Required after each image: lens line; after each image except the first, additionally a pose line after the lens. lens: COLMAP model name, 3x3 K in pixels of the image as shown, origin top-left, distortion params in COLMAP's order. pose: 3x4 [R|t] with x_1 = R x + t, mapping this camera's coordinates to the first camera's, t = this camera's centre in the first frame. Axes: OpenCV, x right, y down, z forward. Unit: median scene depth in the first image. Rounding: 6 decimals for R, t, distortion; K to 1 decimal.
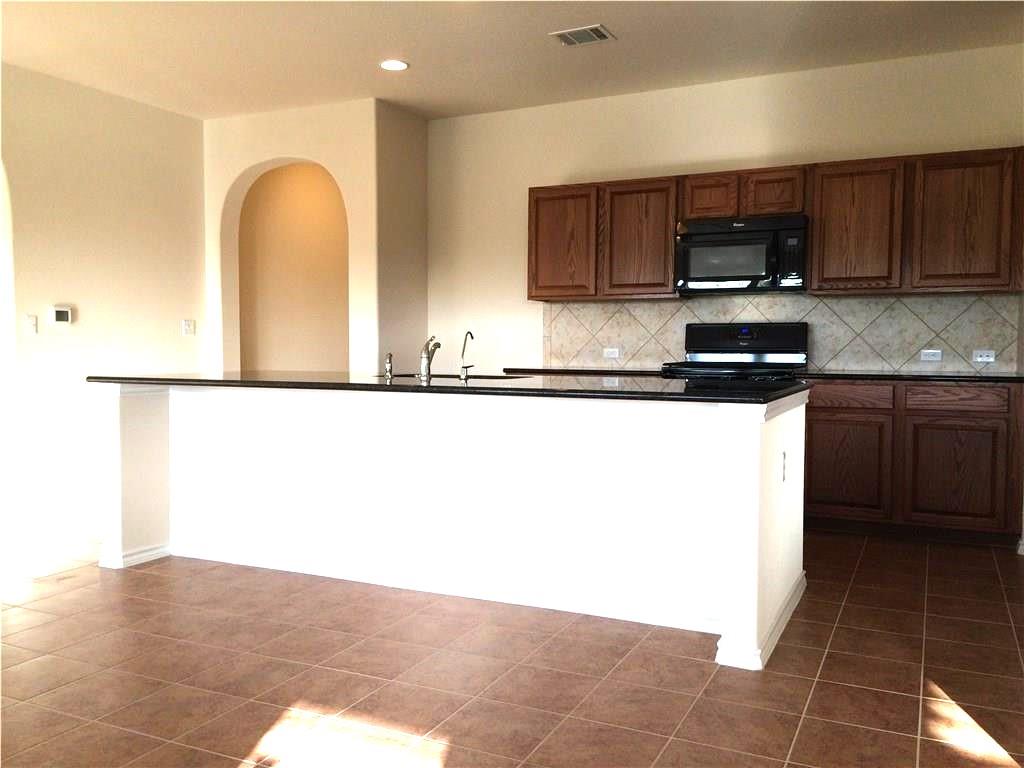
lens RADIAL K [[871.1, 0, 513.9], [0, 871.1, 384.0], [0, 0, 1]] dist [0.100122, -0.136595]
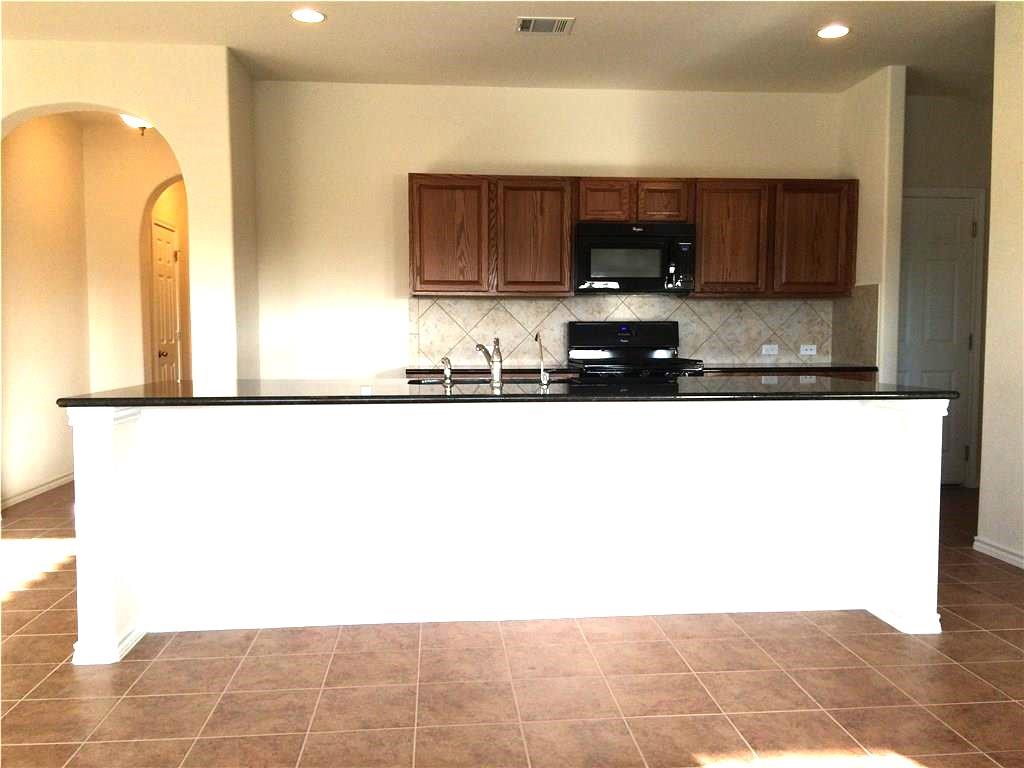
lens RADIAL K [[871.1, 0, 515.5], [0, 871.1, 389.2], [0, 0, 1]] dist [0.100122, -0.136595]
pose [[0.854438, -0.037529, 0.518197, -0.423382], [0.028488, 0.999271, 0.025397, -0.018896], [-0.518772, -0.006937, 0.854884, 0.169029]]
